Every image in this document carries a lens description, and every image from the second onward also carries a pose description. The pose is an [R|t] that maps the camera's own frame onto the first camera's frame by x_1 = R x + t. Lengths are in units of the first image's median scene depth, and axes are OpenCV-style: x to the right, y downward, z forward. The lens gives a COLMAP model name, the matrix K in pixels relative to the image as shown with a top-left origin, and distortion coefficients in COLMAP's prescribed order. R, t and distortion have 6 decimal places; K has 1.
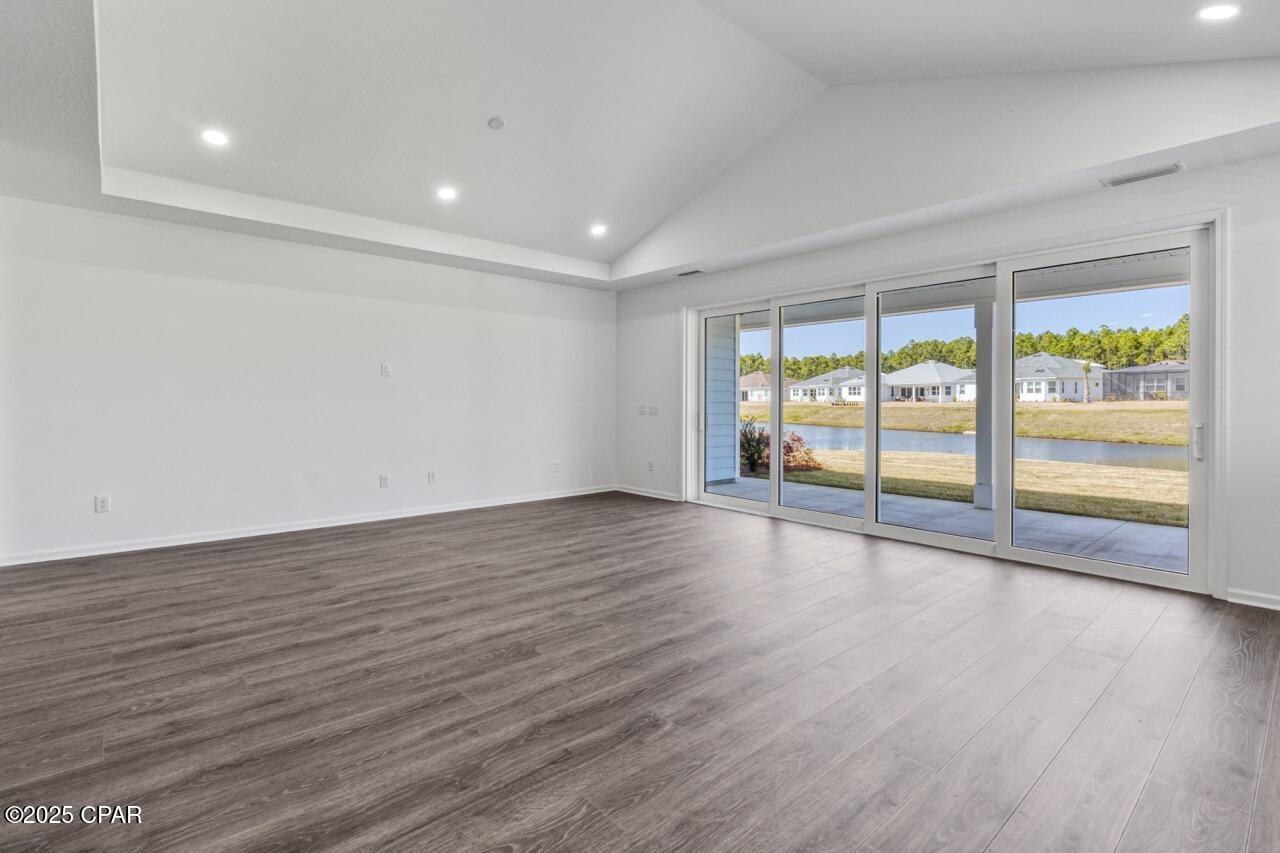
lens RADIAL K [[600.7, 0, 641.8], [0, 600.7, 403.4], [0, 0, 1]] dist [0.000617, 0.000607]
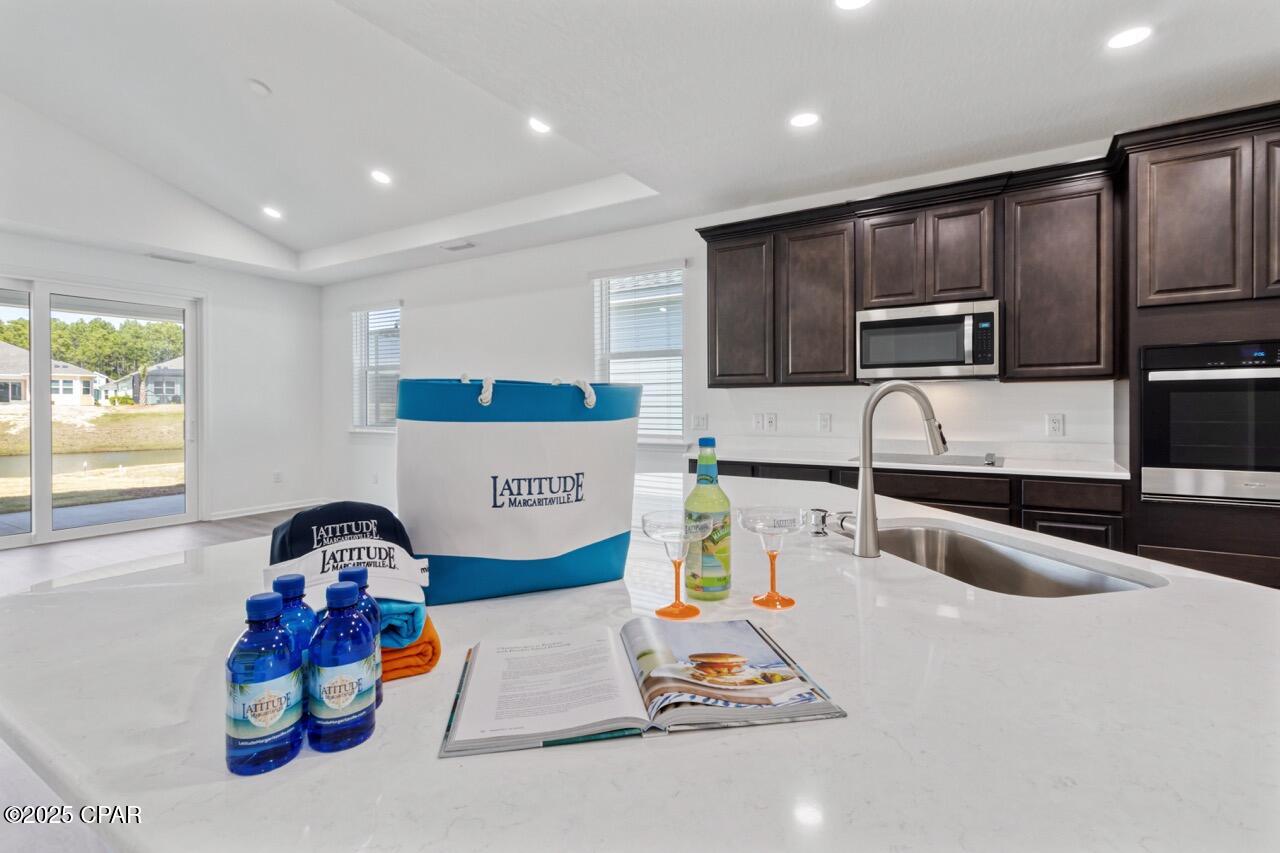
lens RADIAL K [[600.7, 0, 644.1], [0, 600.7, 412.2], [0, 0, 1]] dist [0.000617, 0.000607]
pose [[-0.289441, -0.012783, 0.957110, -0.539737], [0.005410, 0.999873, 0.014990, -0.001247], [-0.957180, 0.009517, -0.289335, 0.158269]]
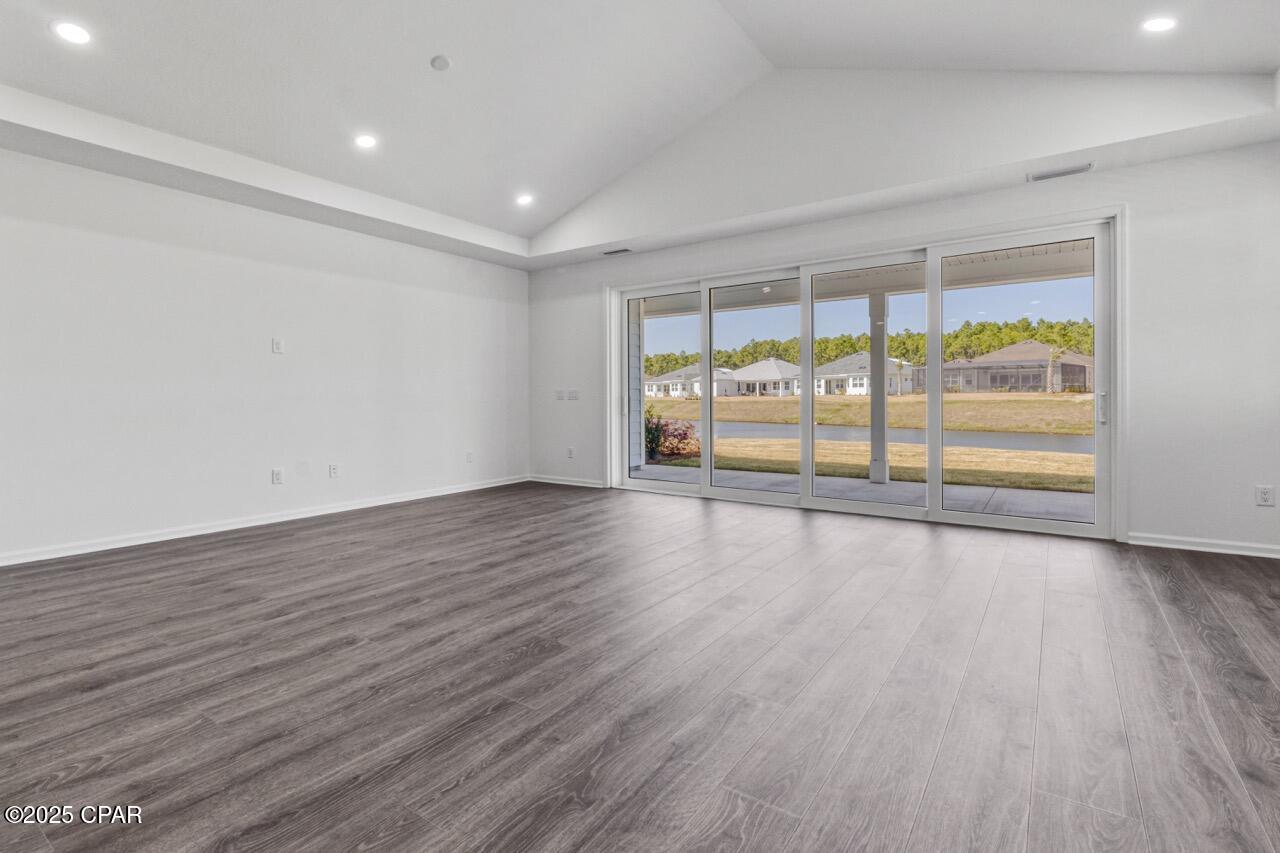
lens RADIAL K [[600.7, 0, 635.7], [0, 600.7, 401.6], [0, 0, 1]] dist [0.000617, 0.000607]
pose [[0.972722, -0.009635, 0.231775, -0.113340], [0.009171, 0.999953, 0.003081, 0.021623], [-0.231794, -0.000871, 0.972764, 0.046828]]
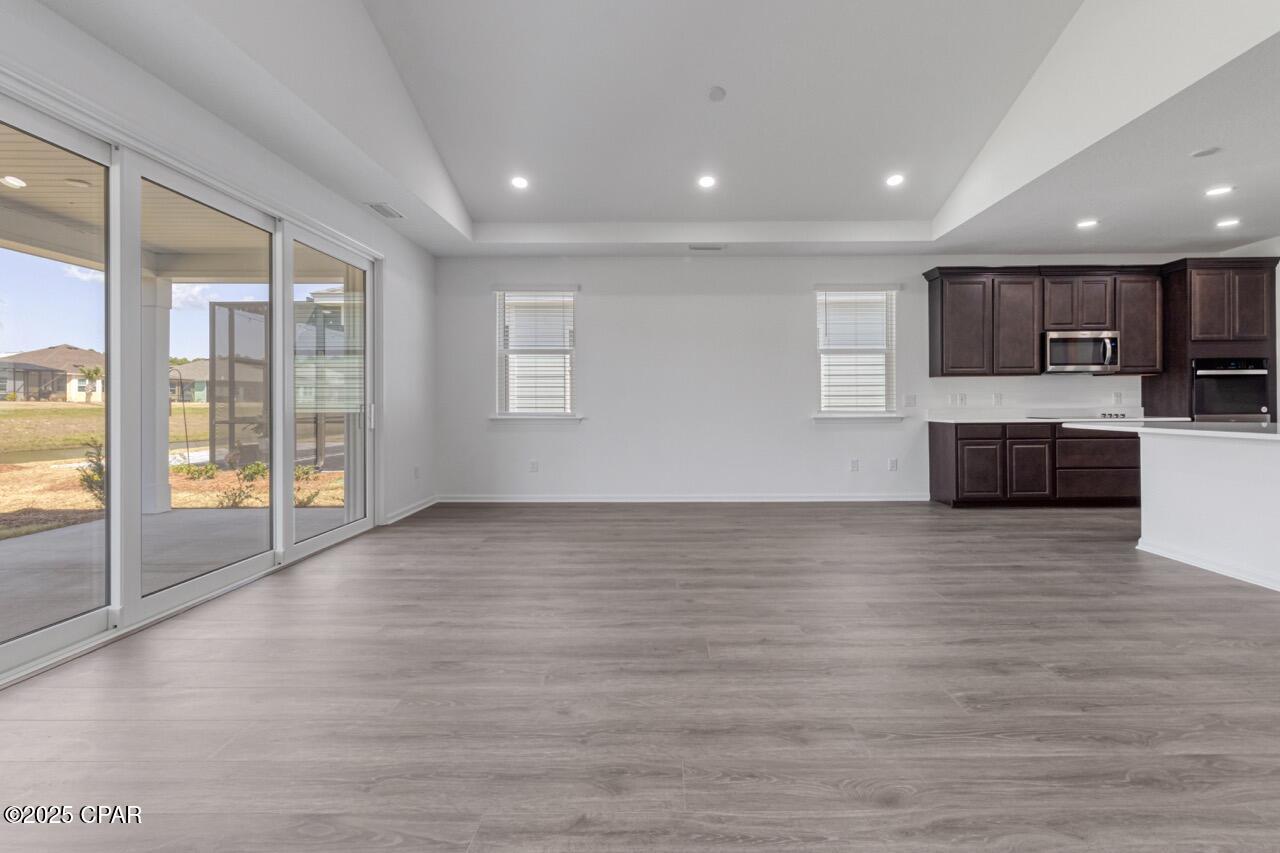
lens RADIAL K [[600.7, 0, 668.3], [0, 600.7, 402.4], [0, 0, 1]] dist [0.000617, 0.000607]
pose [[-0.755310, 0.004102, 0.655355, -0.255020], [0.007633, 0.999968, 0.002539, 0.017161], [-0.655324, 0.006920, -0.755317, 0.852704]]
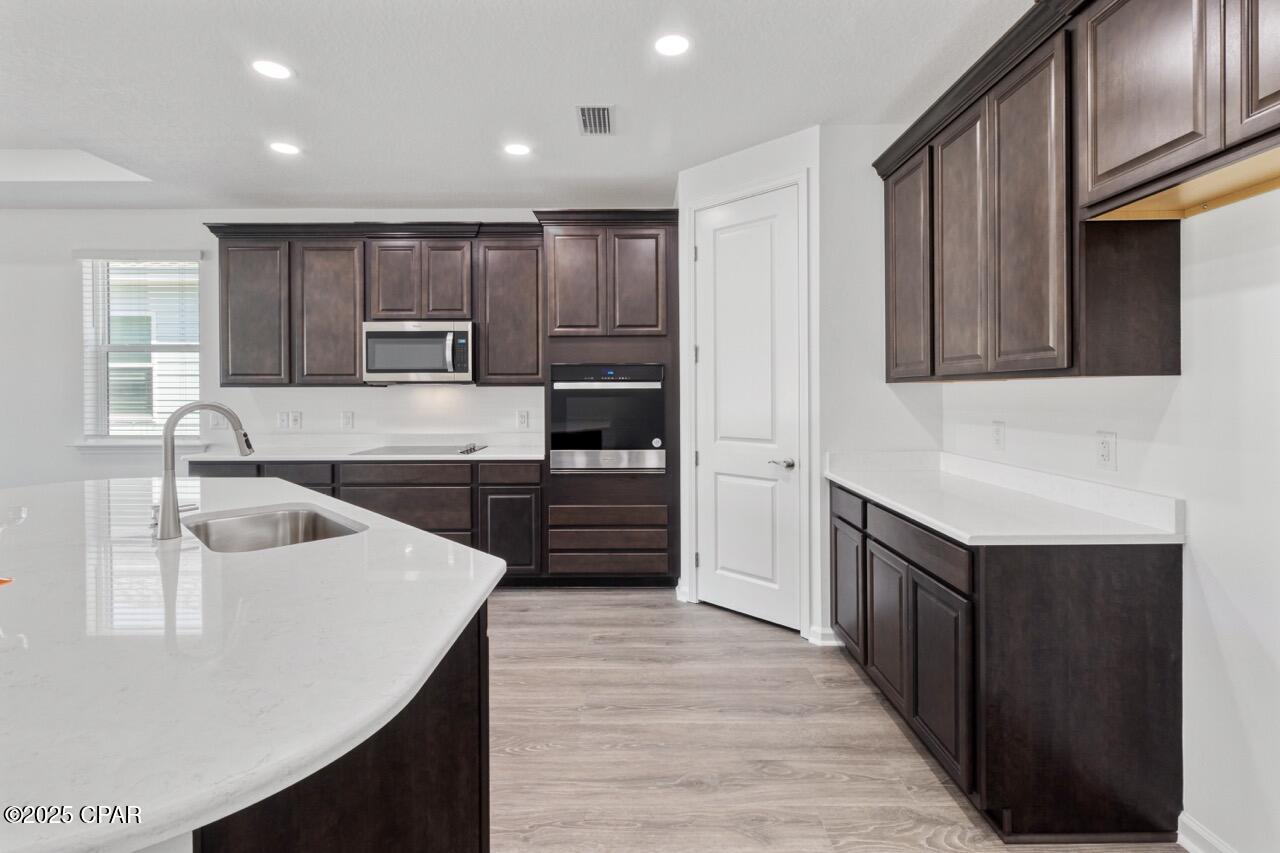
lens RADIAL K [[600.7, 0, 643.8], [0, 600.7, 399.6], [0, 0, 1]] dist [0.000617, 0.000607]
pose [[-0.753540, -0.009380, 0.657335, -0.684953], [0.002225, 0.999856, 0.016818, -0.013038], [-0.657398, 0.014136, -0.753411, 0.093972]]
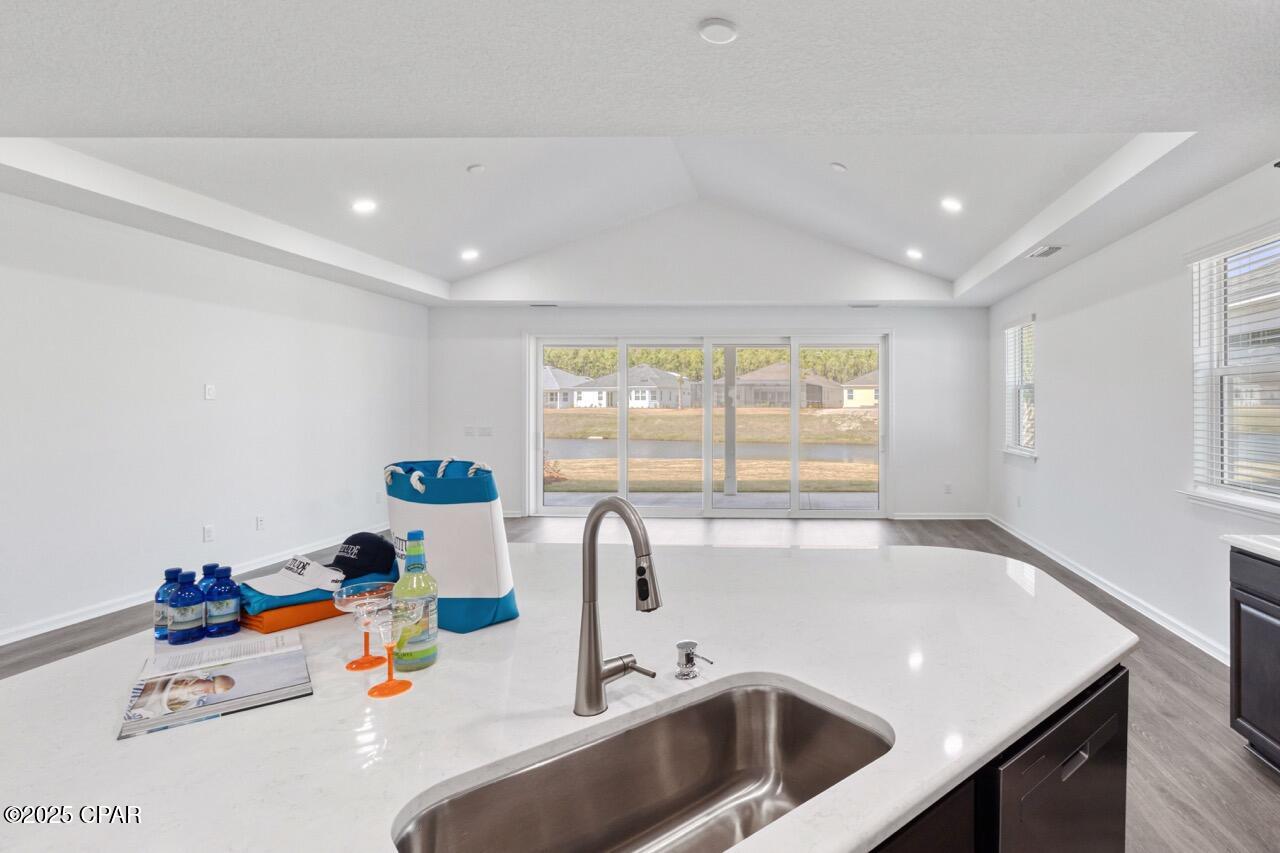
lens RADIAL K [[641.0, 0, 786.4], [0, 641.0, 413.2], [0, 0, 1]] dist [0.002132, -0.002284]
pose [[0.675279, -0.007998, 0.737519, -0.465144], [0.002220, 0.999959, 0.008812, -0.029180], [-0.737559, -0.004313, 0.675269, -0.110897]]
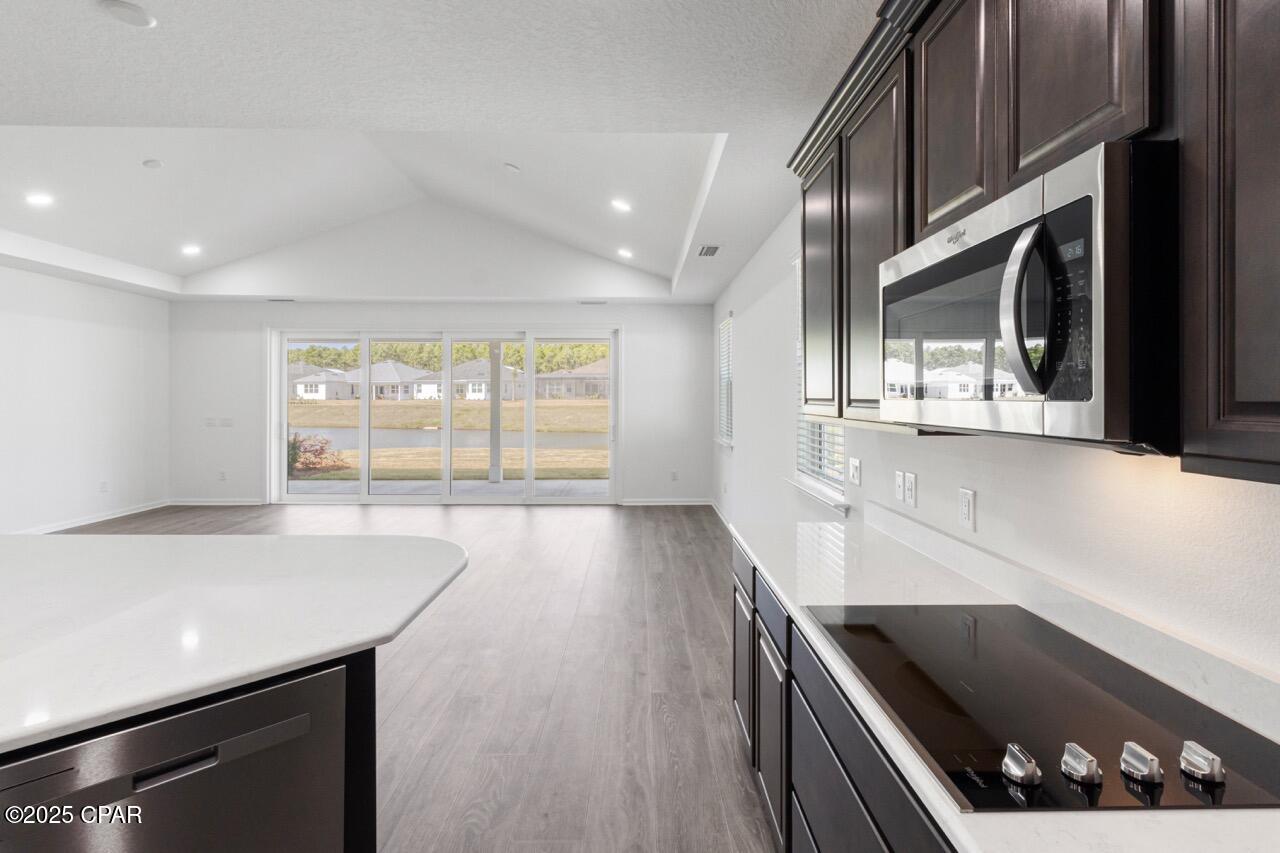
lens RADIAL K [[600.7, 0, 646.4], [0, 600.7, 401.1], [0, 0, 1]] dist [0.000617, 0.000607]
pose [[0.649071, -0.002636, 0.760723, -0.321977], [0.001385, 0.999996, 0.002283, -0.027324], [-0.760726, -0.000429, 0.649072, -0.246190]]
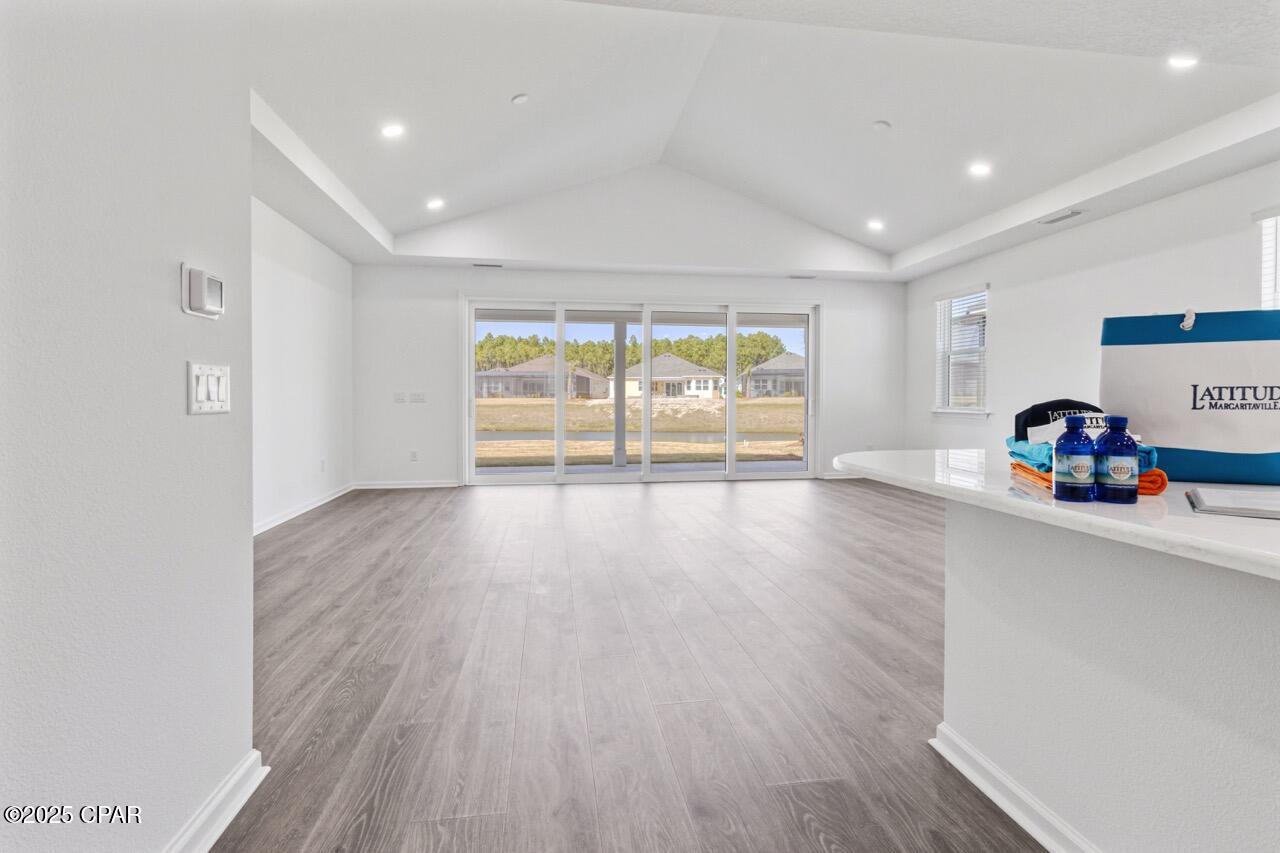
lens RADIAL K [[600.7, 0, 641.9], [0, 600.7, 412.0], [0, 0, 1]] dist [0.000617, 0.000607]
pose [[0.538176, -0.018410, 0.842632, -0.640712], [0.004540, 0.999810, 0.018945, 0.020248], [-0.842821, -0.006371, 0.538157, 0.195182]]
